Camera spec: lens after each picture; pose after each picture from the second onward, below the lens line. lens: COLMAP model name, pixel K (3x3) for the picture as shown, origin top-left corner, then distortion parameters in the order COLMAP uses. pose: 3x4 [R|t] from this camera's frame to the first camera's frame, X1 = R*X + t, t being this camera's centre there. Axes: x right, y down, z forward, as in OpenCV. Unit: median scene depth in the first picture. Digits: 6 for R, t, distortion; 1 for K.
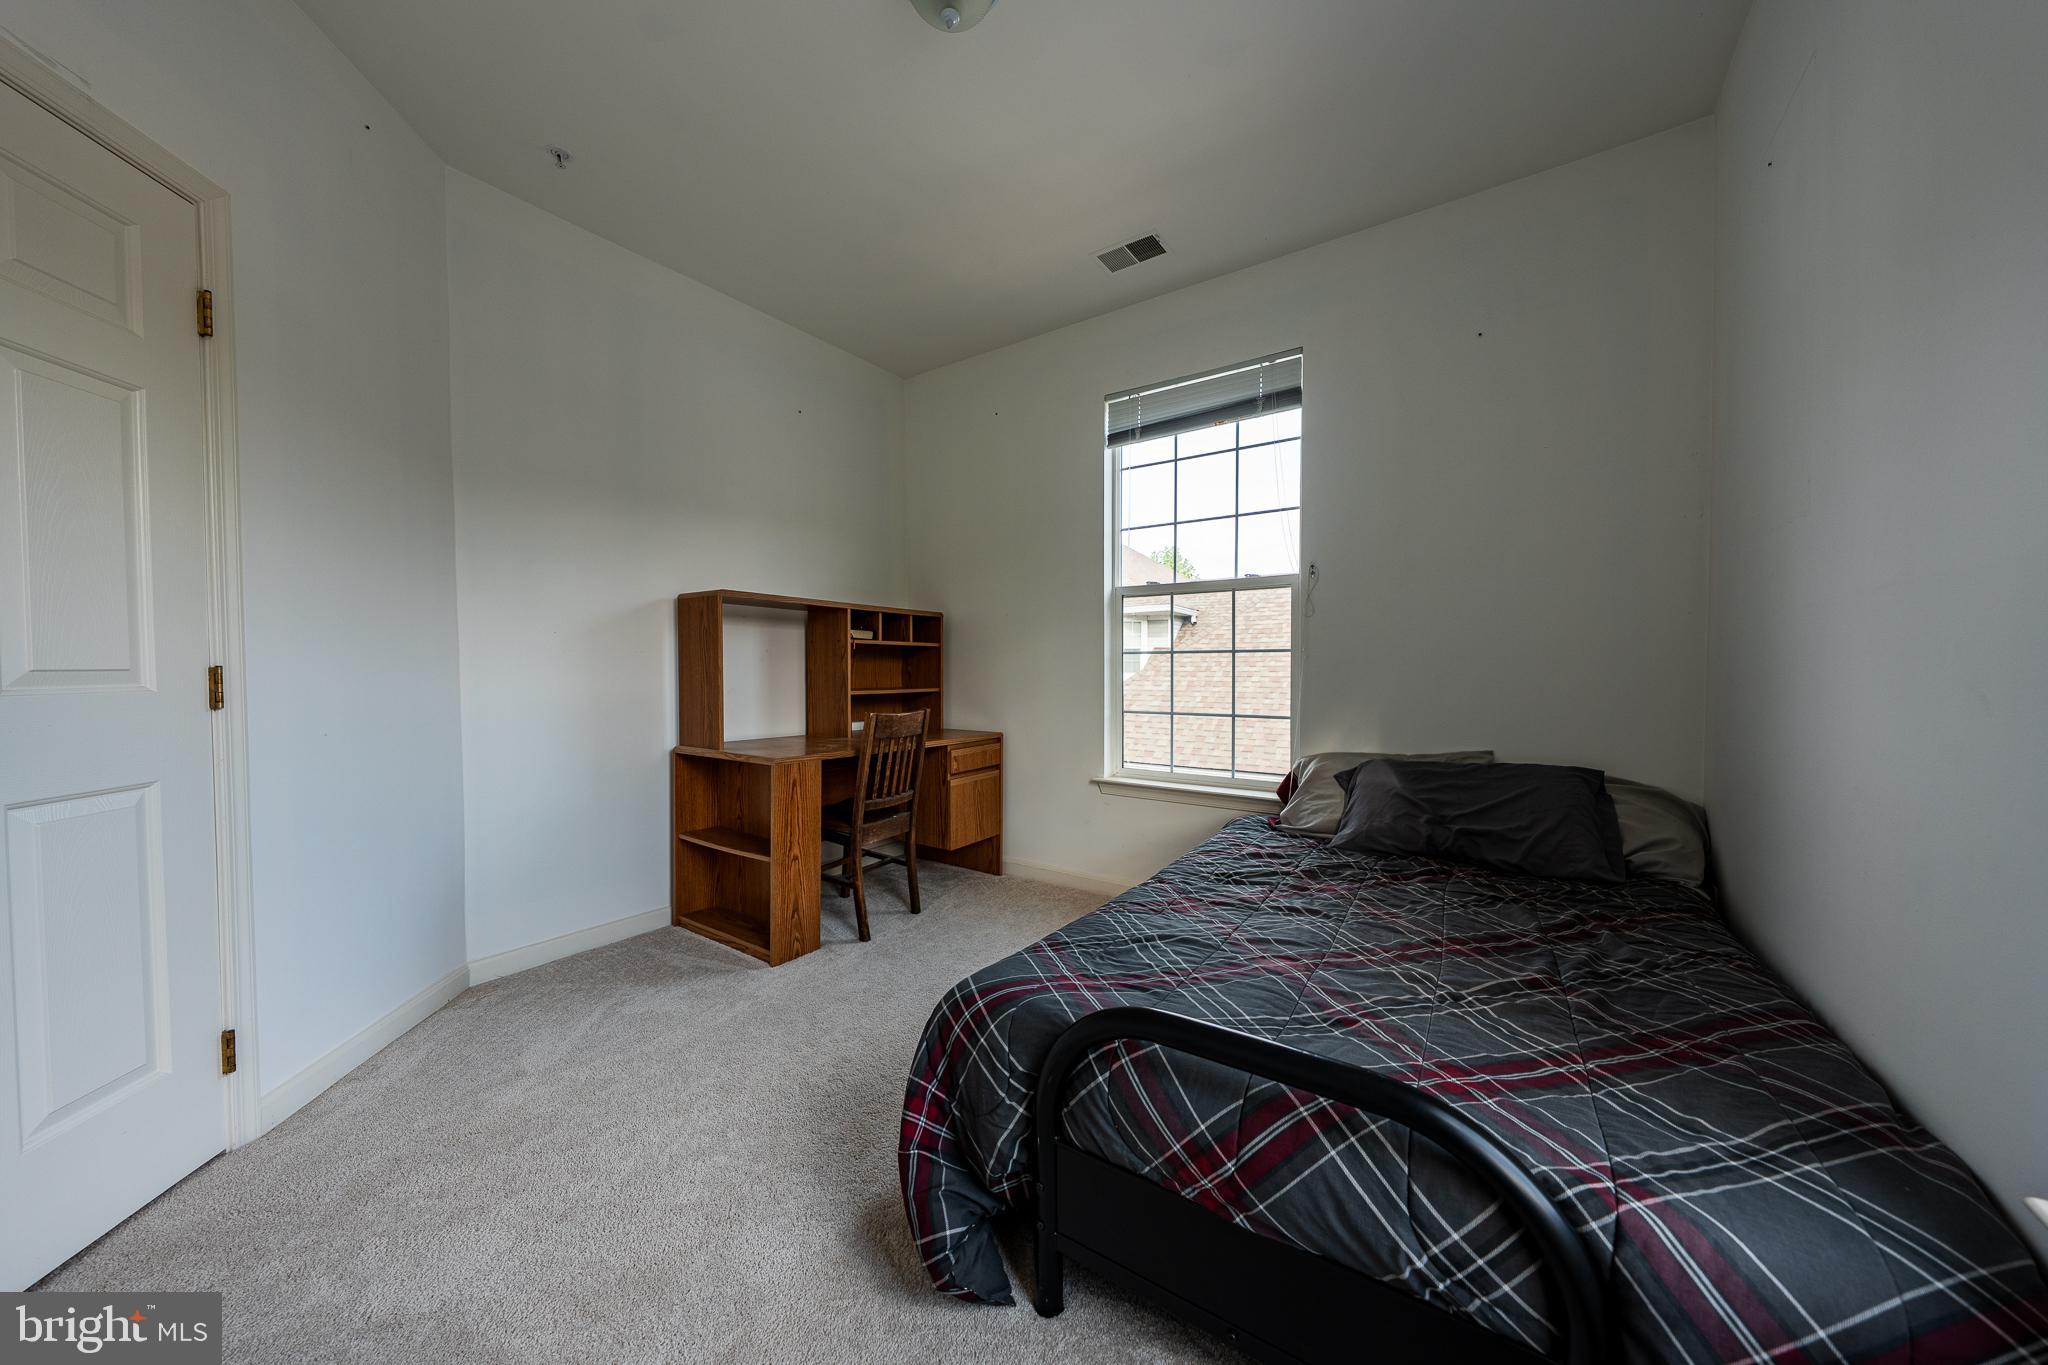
lens RADIAL K [[699.0, 0, 1027.9], [0, 699.0, 688.2], [0, 0, 1]] dist [0.000338, 0.000084]
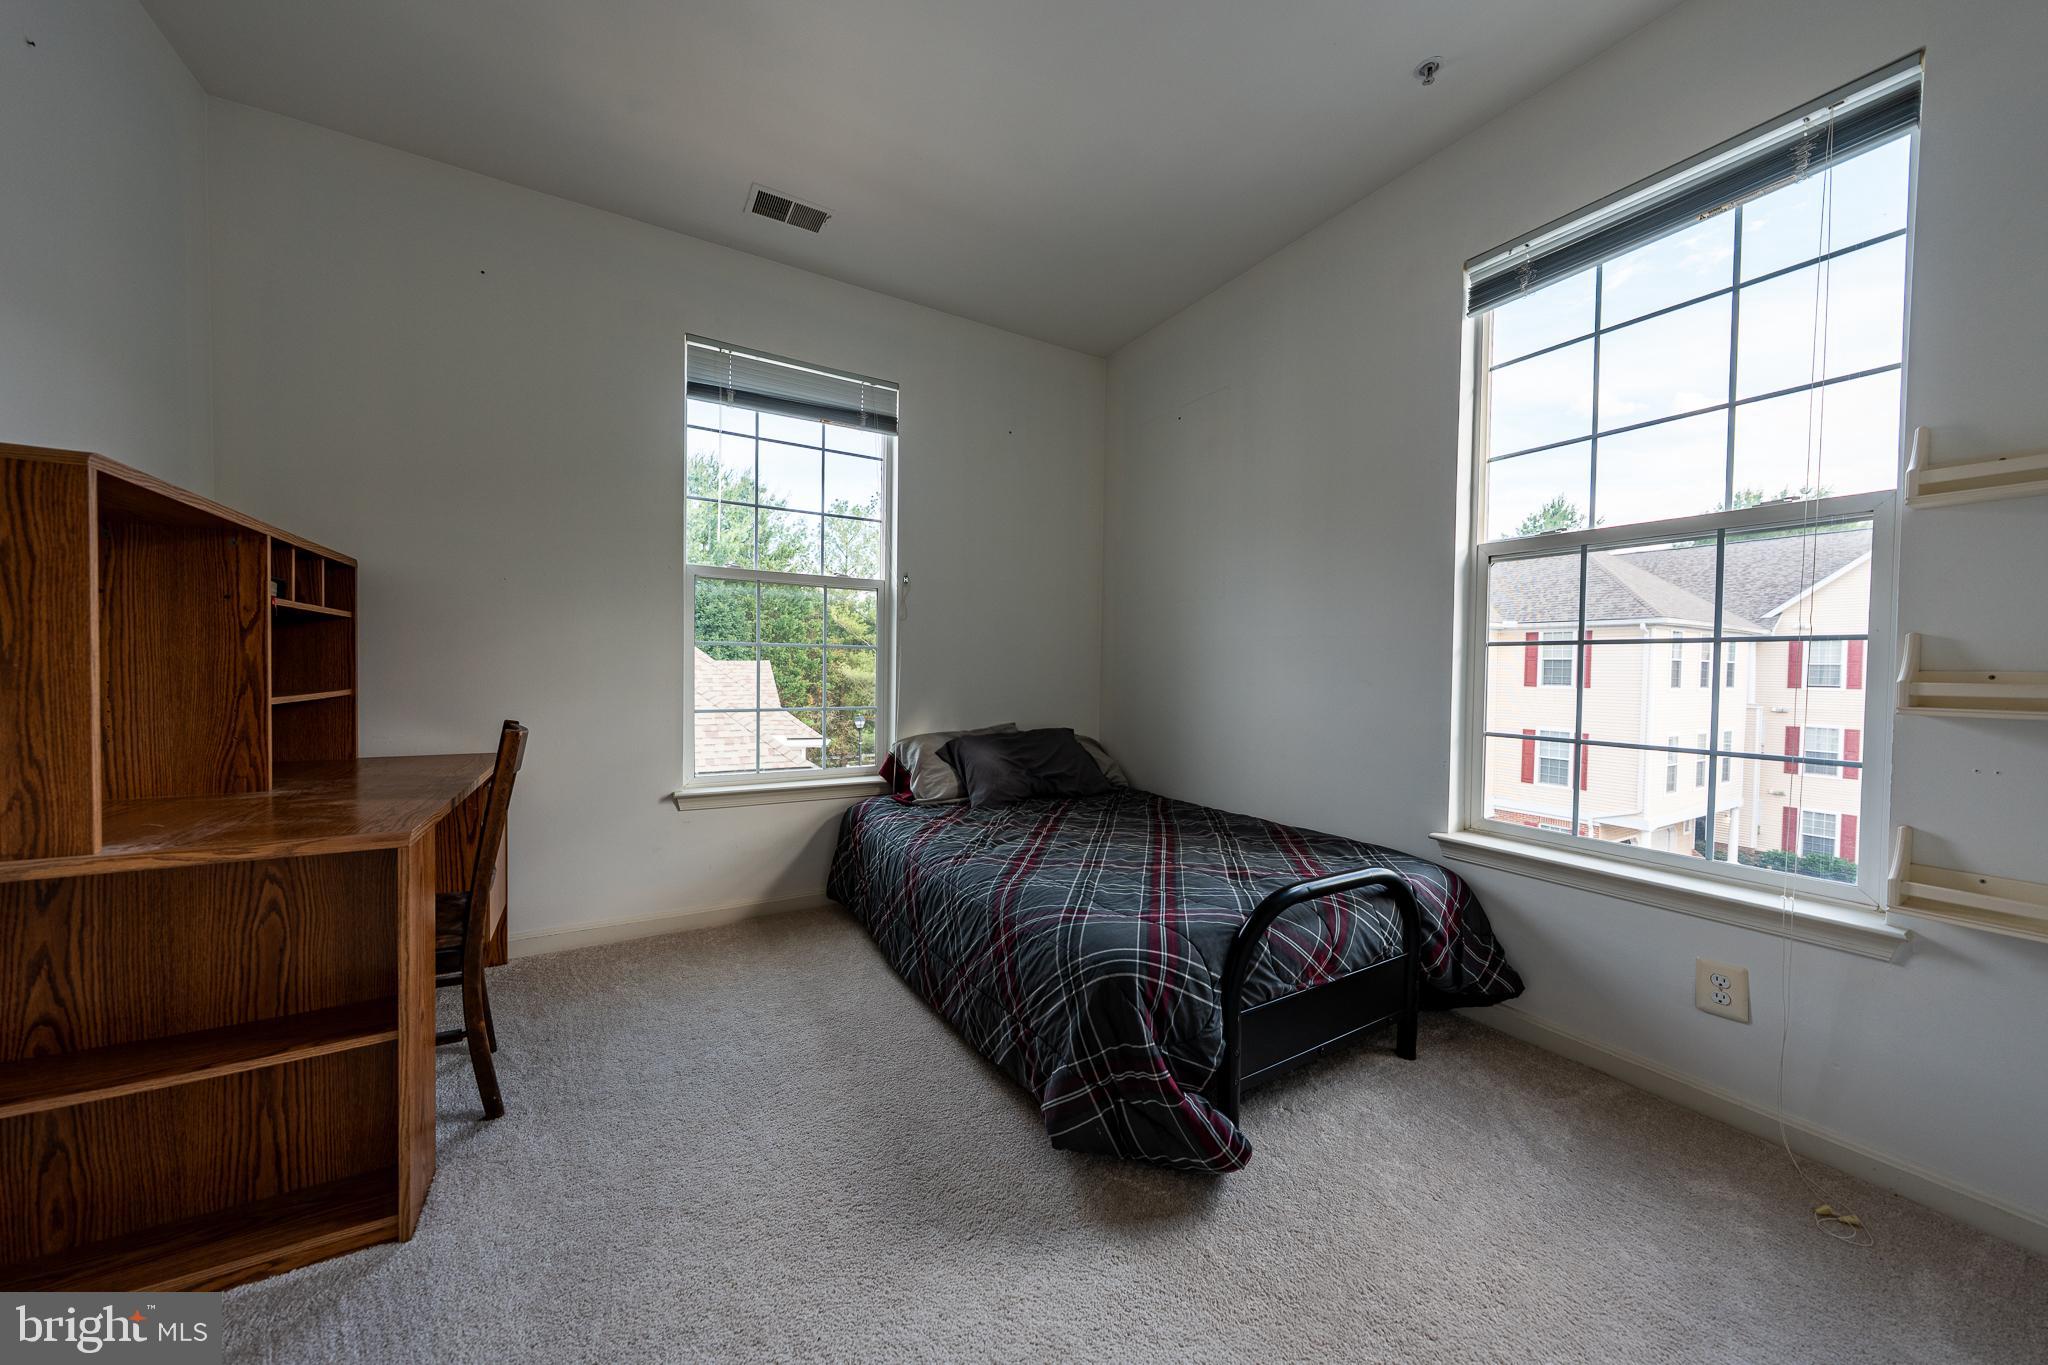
lens RADIAL K [[693.0, 0, 1021.2], [0, 693.0, 686.6], [0, 0, 1]] dist [-0.000142, -0.000026]
pose [[0.414986, -0.018060, 0.909648, -0.555874], [0.011142, 0.999829, 0.014768, -0.005561], [-0.909760, 0.004006, 0.415116, 0.338624]]
